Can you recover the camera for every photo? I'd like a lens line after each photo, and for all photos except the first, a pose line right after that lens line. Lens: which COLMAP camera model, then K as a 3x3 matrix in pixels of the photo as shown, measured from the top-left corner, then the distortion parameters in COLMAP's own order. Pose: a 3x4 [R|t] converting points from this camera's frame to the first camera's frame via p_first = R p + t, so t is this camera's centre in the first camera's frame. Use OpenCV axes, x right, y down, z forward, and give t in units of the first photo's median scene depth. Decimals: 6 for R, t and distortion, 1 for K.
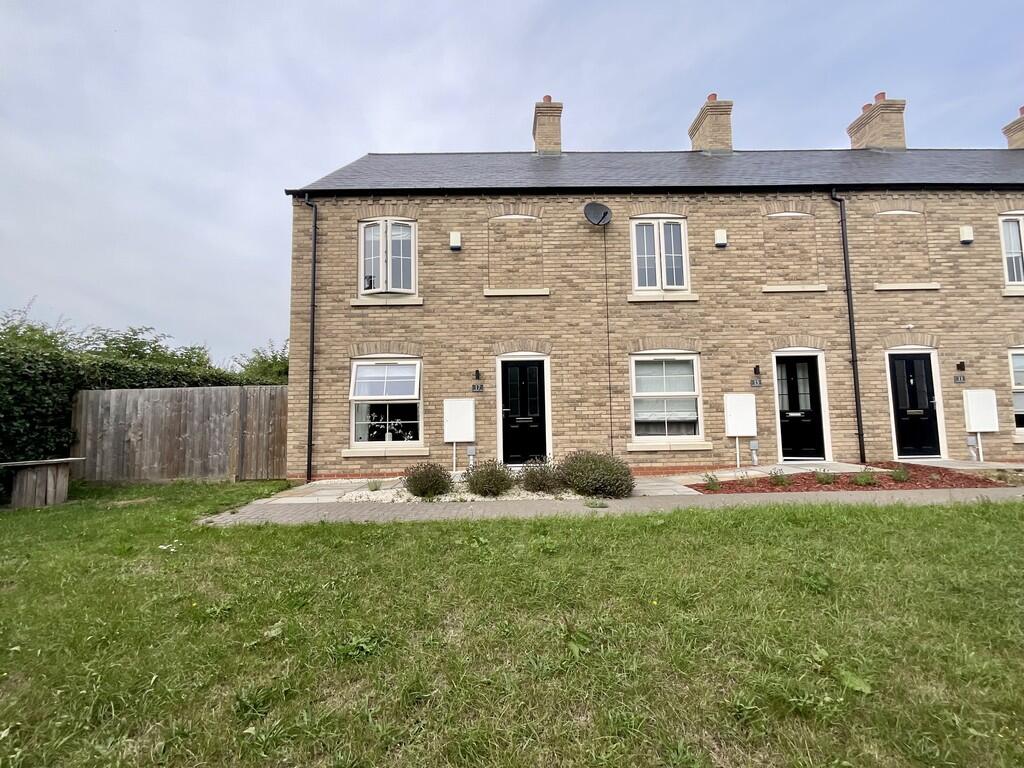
lens RADIAL K [[417.7, 0, 512.0], [0, 417.7, 384.0], [0, 0, 1]] dist [-0.001804, -0.000536]
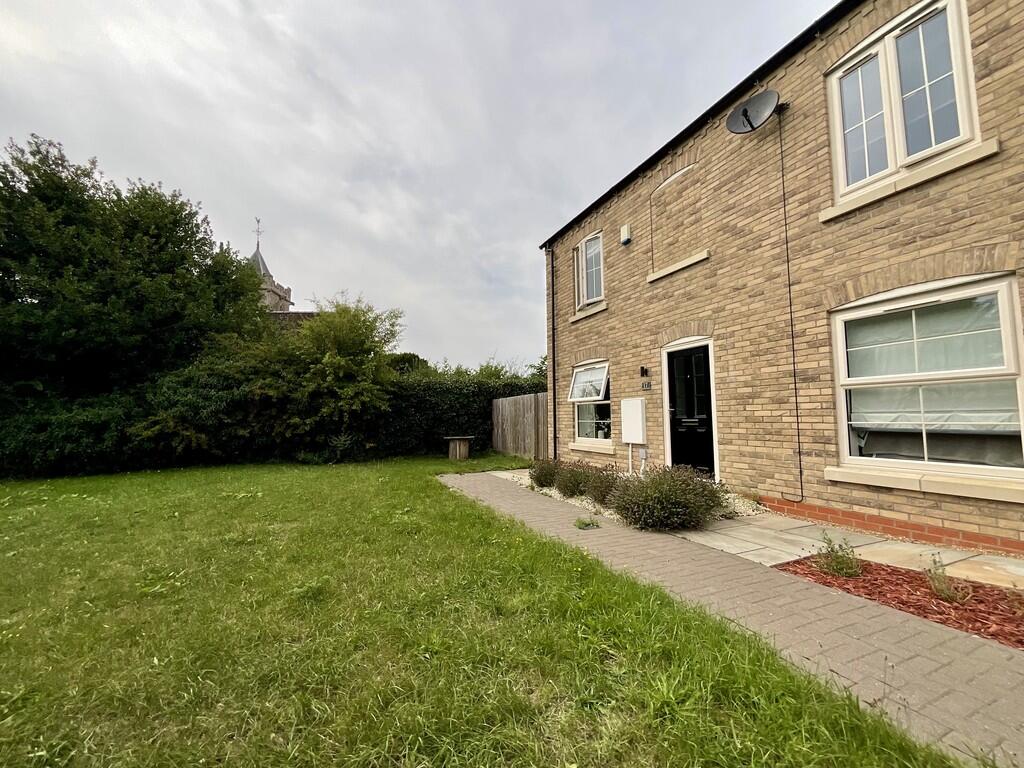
lens RADIAL K [[417.7, 0, 512.0], [0, 417.7, 384.0], [0, 0, 1]] dist [-0.001804, -0.000536]
pose [[0.389921, -0.059445, -0.918928, 0.635981], [0.069690, 0.996957, -0.034922, 0.016803], [0.918208, -0.050423, 0.392877, 0.367604]]
